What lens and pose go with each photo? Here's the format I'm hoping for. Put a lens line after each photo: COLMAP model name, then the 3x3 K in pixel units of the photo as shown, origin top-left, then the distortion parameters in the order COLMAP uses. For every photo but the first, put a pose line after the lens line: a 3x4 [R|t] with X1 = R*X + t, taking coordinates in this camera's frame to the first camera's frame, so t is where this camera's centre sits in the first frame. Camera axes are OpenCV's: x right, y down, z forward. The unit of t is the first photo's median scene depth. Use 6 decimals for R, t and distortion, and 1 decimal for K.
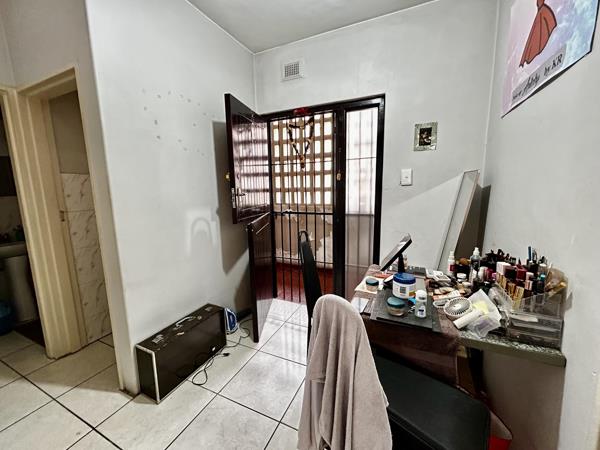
lens RADIAL K [[244.1, 0, 300.0], [0, 244.1, 225.0], [0, 0, 1]] dist [0.001253, -0.000122]
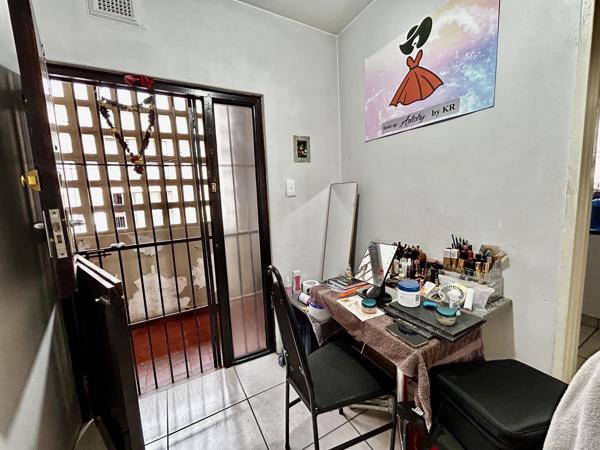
lens RADIAL K [[244.1, 0, 300.0], [0, 244.1, 225.0], [0, 0, 1]] dist [0.001253, -0.000122]
pose [[0.584914, -0.111939, 0.803334, -0.338574], [0.160797, 0.986776, 0.020422, -0.065649], [-0.794997, 0.117229, 0.595178, 0.413139]]
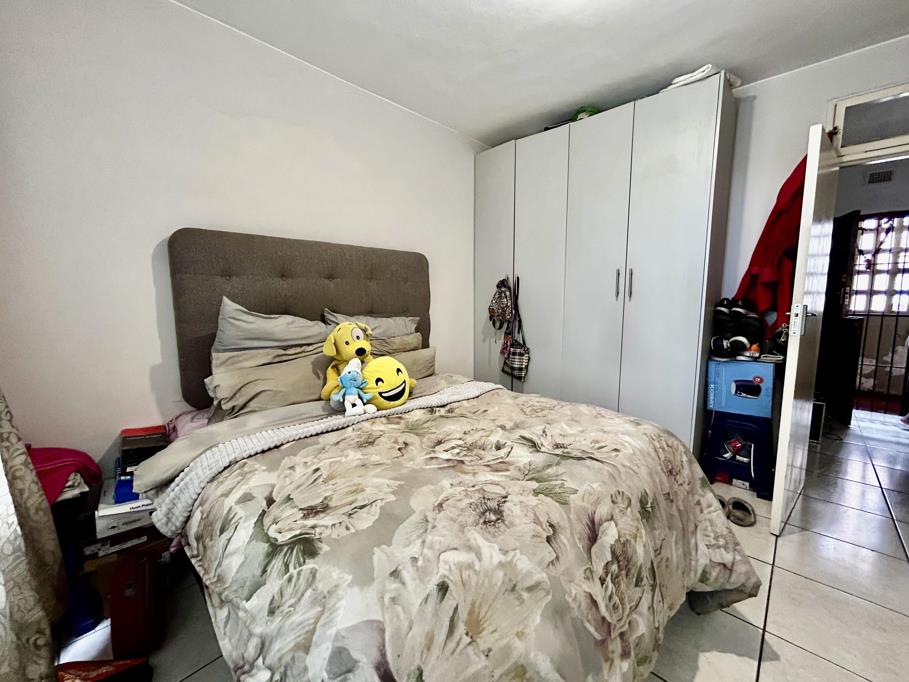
lens RADIAL K [[369.9, 0, 454.5], [0, 369.9, 341.0], [0, 0, 1]] dist [0.001253, -0.000122]
pose [[0.318785, -0.097919, 0.942755, -1.234819], [0.143071, 0.988224, 0.054264, -0.208030], [-0.936967, 0.117583, 0.329041, 1.525569]]
